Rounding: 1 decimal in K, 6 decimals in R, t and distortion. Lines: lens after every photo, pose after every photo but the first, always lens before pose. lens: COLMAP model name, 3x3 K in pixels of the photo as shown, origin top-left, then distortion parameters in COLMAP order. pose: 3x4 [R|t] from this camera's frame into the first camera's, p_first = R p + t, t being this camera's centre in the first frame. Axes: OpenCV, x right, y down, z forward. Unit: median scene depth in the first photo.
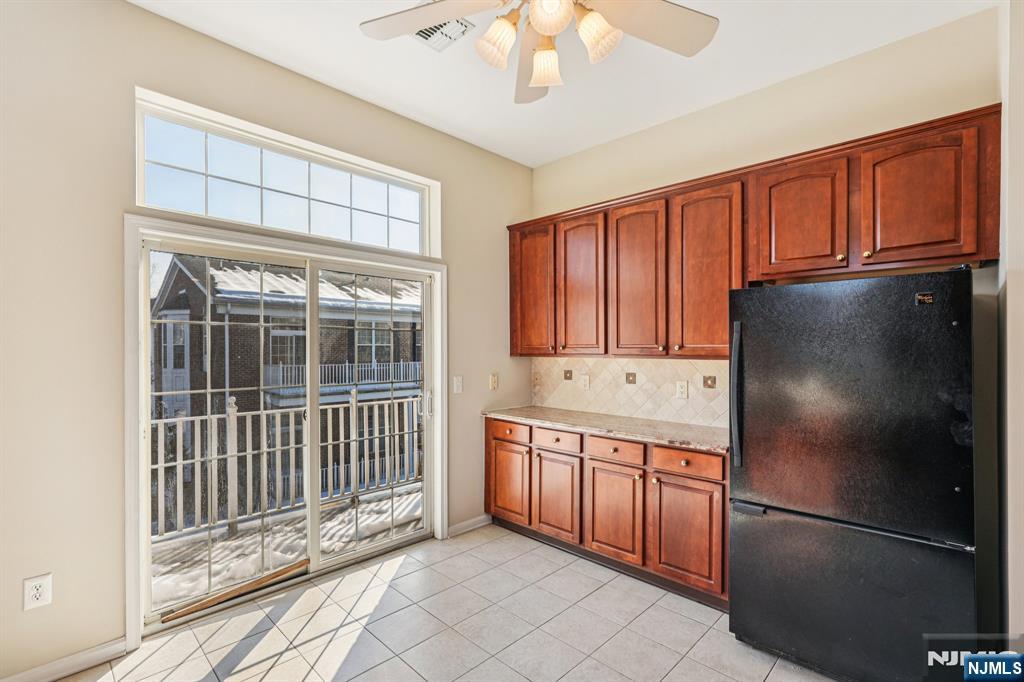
lens RADIAL K [[467.9, 0, 509.4], [0, 467.9, 351.6], [0, 0, 1]] dist [-0.017233, 0.008364]
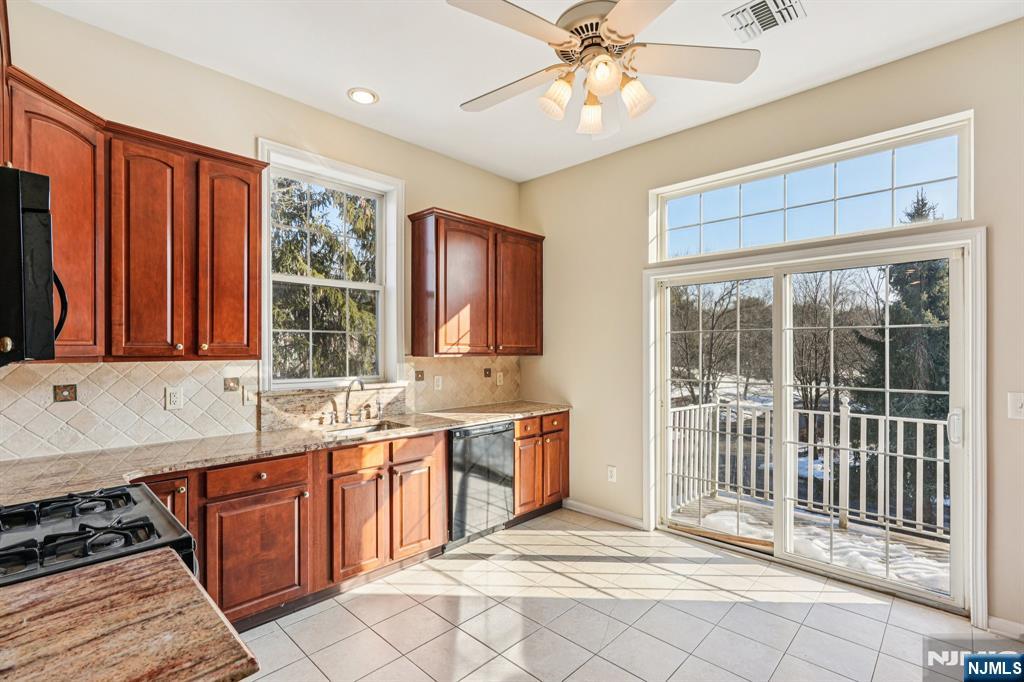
lens RADIAL K [[467.9, 0, 509.4], [0, 467.9, 351.6], [0, 0, 1]] dist [-0.017233, 0.008364]
pose [[0.009134, 0.001103, -0.999958, 0.657222], [-0.004481, 0.999989, 0.001062, -0.000457], [0.999948, 0.004471, 0.009139, 0.373926]]
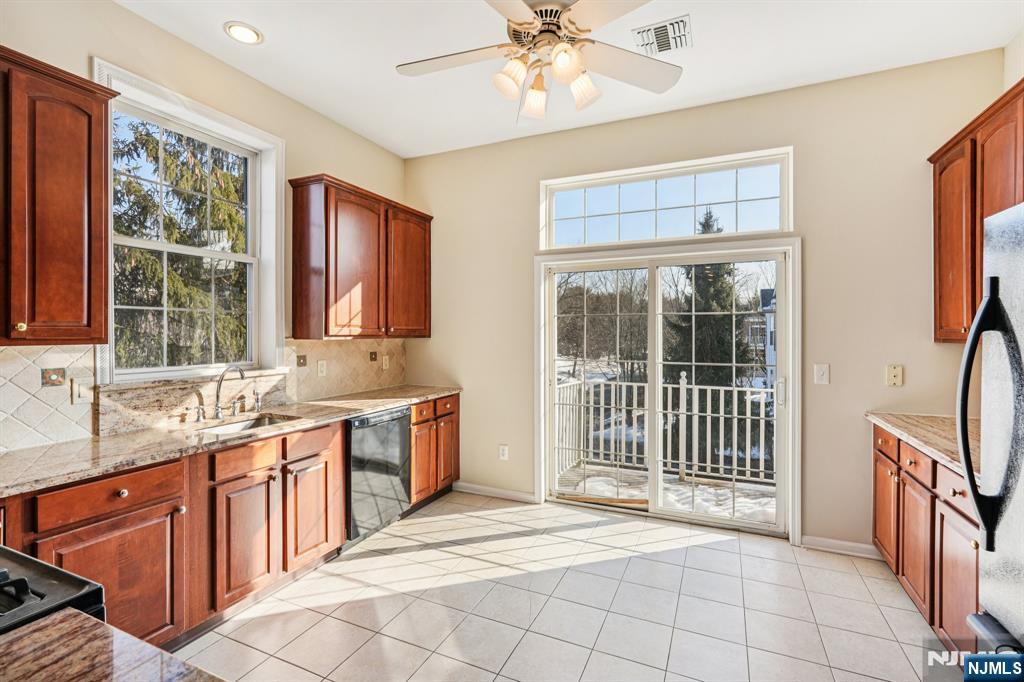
lens RADIAL K [[461.0, 0, 513.8], [0, 461.0, 334.5], [0, 0, 1]] dist [-0.017613, 0.008143]
pose [[0.344216, 0.001283, -0.938890, 0.607616], [-0.003506, 0.999994, 0.000081, 0.001925], [0.938884, 0.003263, 0.344218, 0.238646]]
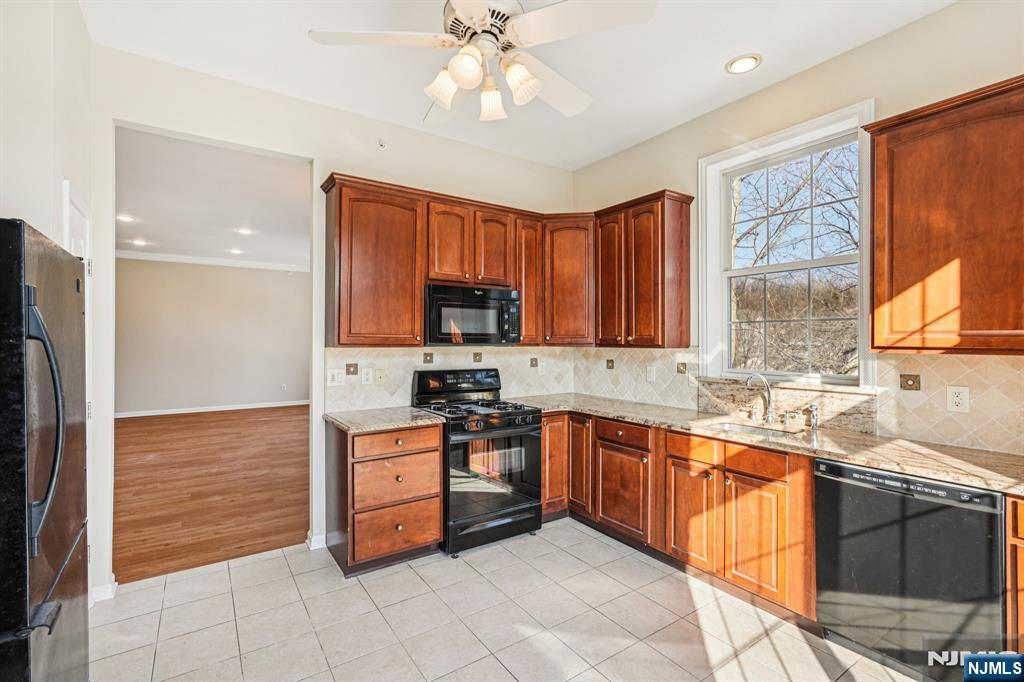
lens RADIAL K [[461.0, 0, 513.8], [0, 461.0, 334.5], [0, 0, 1]] dist [-0.017613, 0.008143]
pose [[-0.981629, -0.003024, 0.190778, -0.105628], [-0.003750, 0.999987, -0.003445, -0.010160], [-0.190765, -0.004097, -0.981627, 1.064883]]
